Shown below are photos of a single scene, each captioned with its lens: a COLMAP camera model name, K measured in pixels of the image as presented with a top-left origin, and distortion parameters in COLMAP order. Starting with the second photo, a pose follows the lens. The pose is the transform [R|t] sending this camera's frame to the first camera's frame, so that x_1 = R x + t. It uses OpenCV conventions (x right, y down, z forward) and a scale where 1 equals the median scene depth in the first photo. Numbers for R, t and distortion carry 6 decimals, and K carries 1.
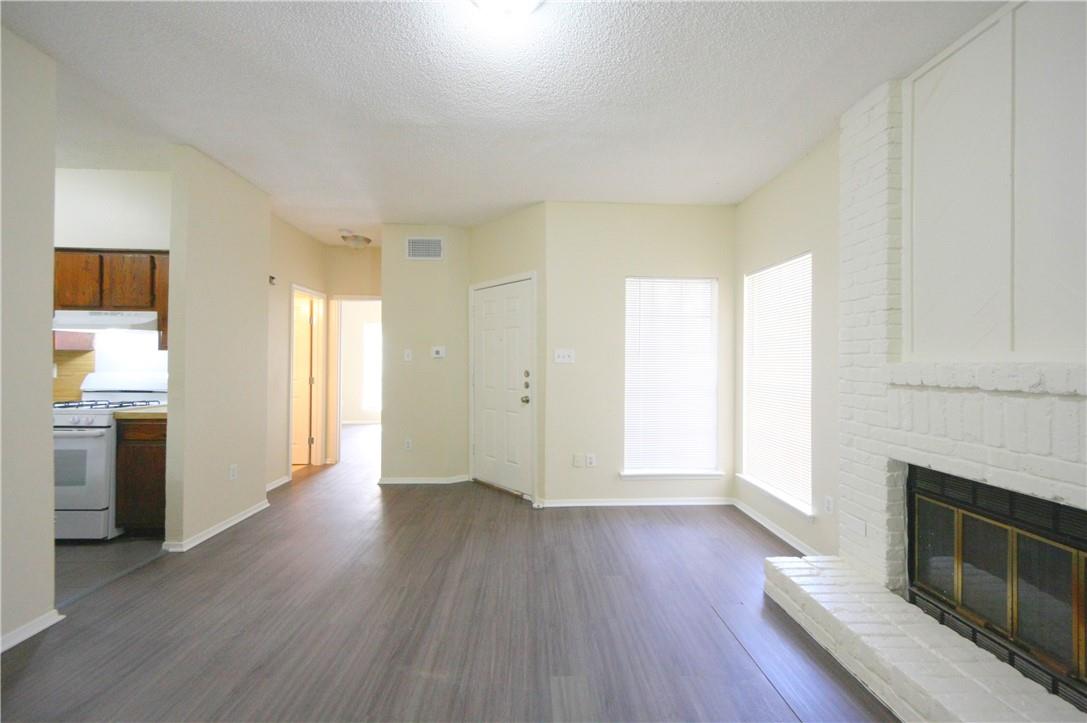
lens RADIAL K [[412.7, 0, 545.4], [0, 412.7, 364.7], [0, 0, 1]] dist [0.002111, 0.000299]
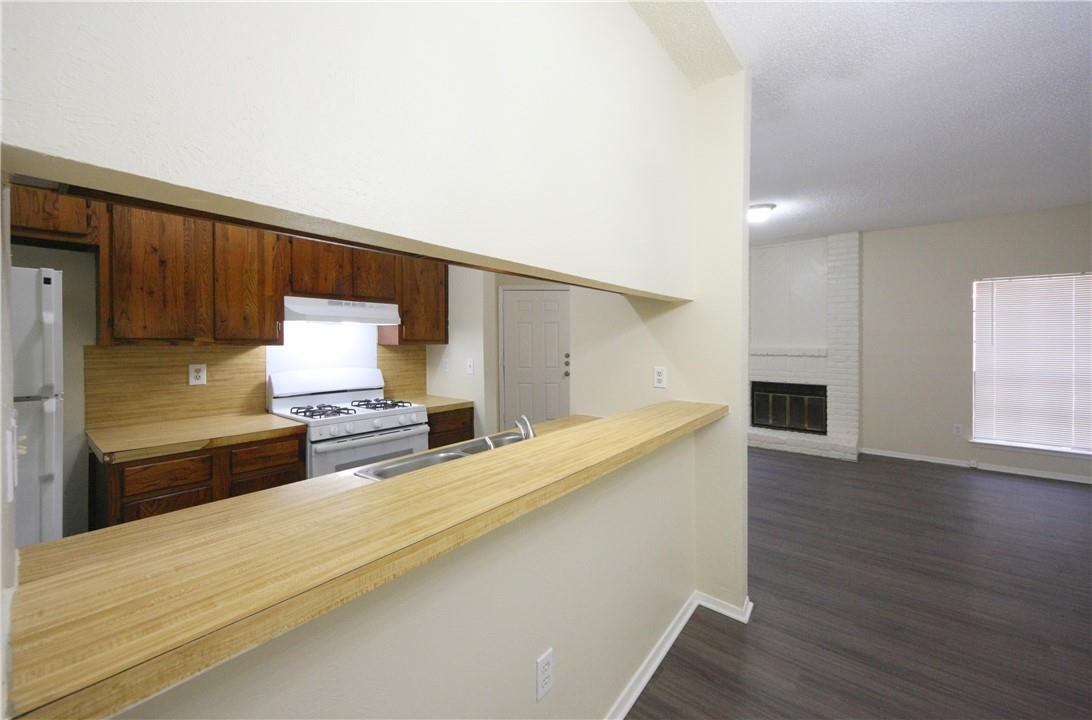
lens RADIAL K [[423.5, 0, 544.7], [0, 423.5, 342.2], [0, 0, 1]] dist [0.001585, 0.000065]
pose [[0.664489, -0.011172, 0.747214, -1.333746], [0.007248, 0.999938, 0.008506, -0.042702], [-0.747263, -0.000236, 0.664529, 0.077285]]
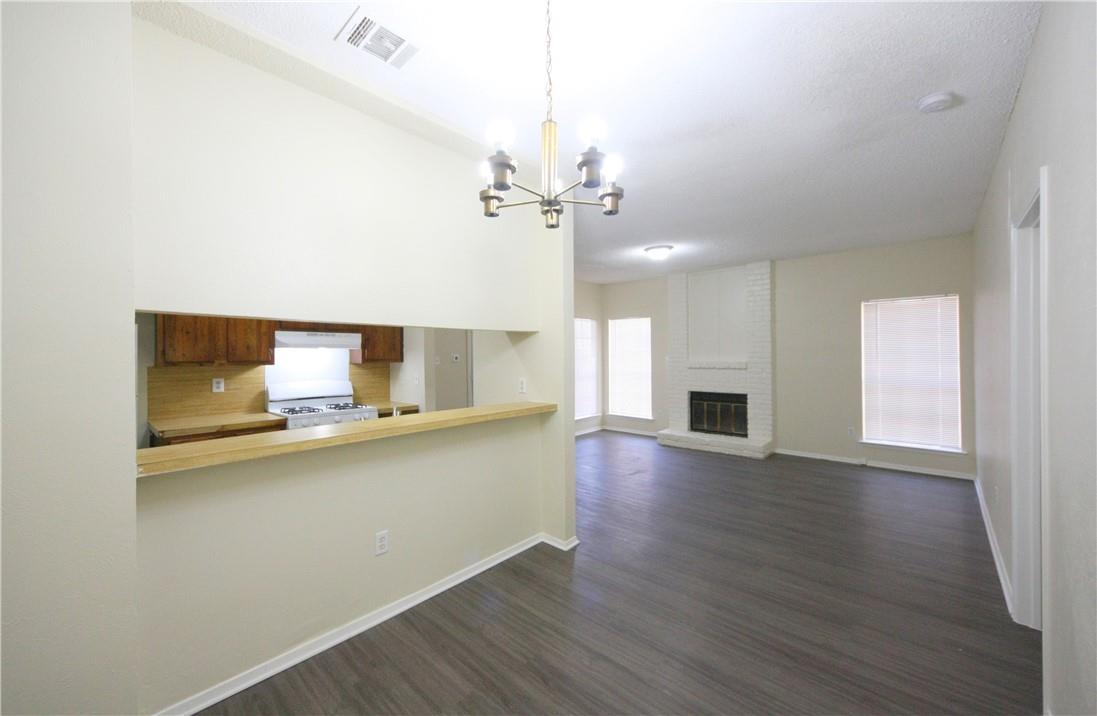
lens RADIAL K [[423.5, 0, 541.4], [0, 423.5, 350.1], [0, 0, 1]] dist [0.000704, 0.000096]
pose [[0.714375, -0.008446, 0.699712, -1.352039], [0.018011, 0.999818, -0.006320, -0.052869], [-0.699531, 0.017117, 0.714397, -0.331855]]
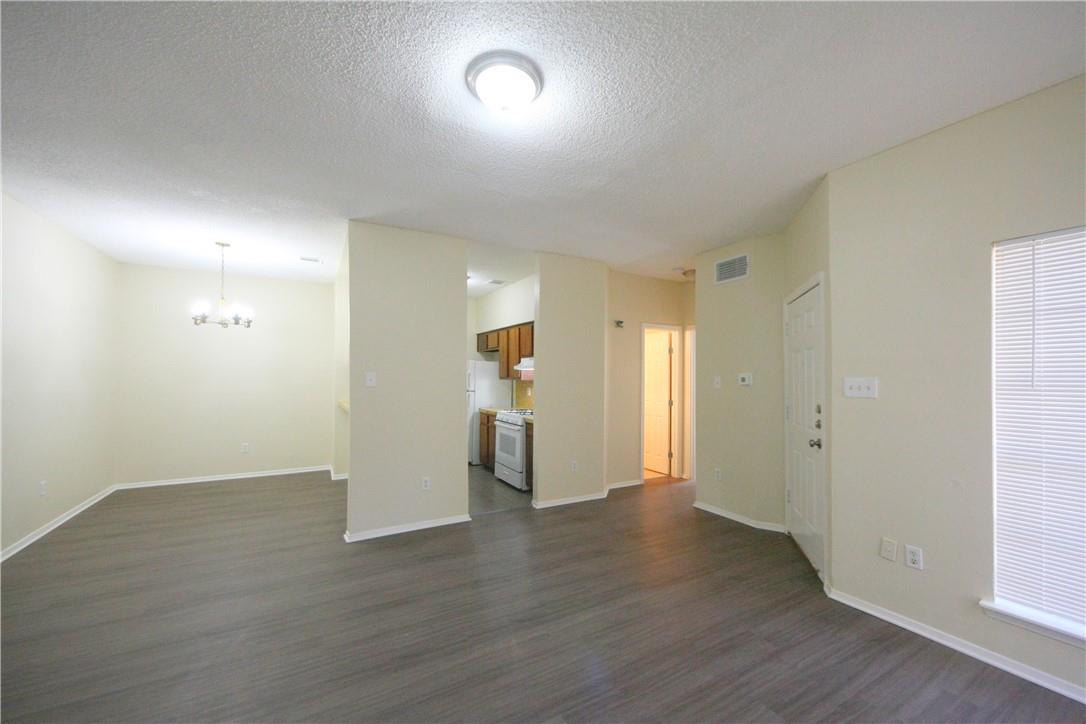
lens RADIAL K [[411.3, 0, 542.4], [0, 411.3, 375.8], [0, 0, 1]] dist [0.000468, 0.000048]
pose [[0.451687, -0.009283, -0.892128, 0.435779], [-0.001333, 0.999938, -0.011080, -0.033408], [0.892175, 0.006194, 0.451647, 0.239246]]
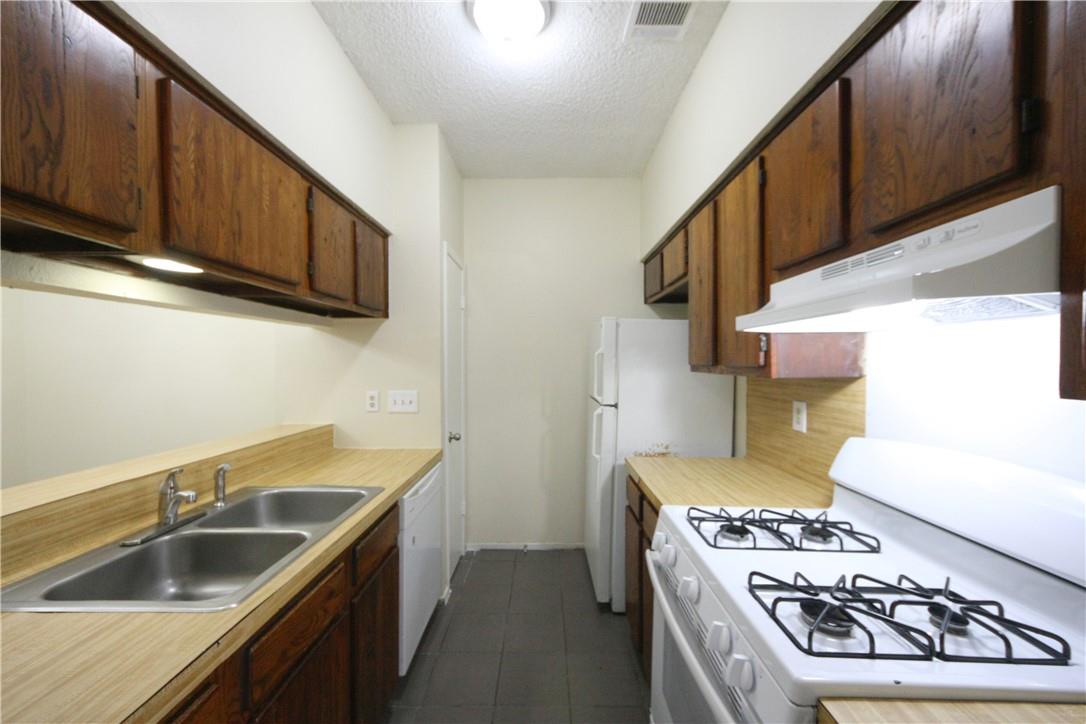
lens RADIAL K [[412.3, 0, 544.9], [0, 412.3, 365.1], [0, 0, 1]] dist [0.002111, 0.000299]
pose [[-0.058235, -0.009634, -0.998256, -0.683536], [-0.004818, 0.999944, -0.009370, -0.040831], [0.998291, 0.004263, -0.058279, 0.722045]]
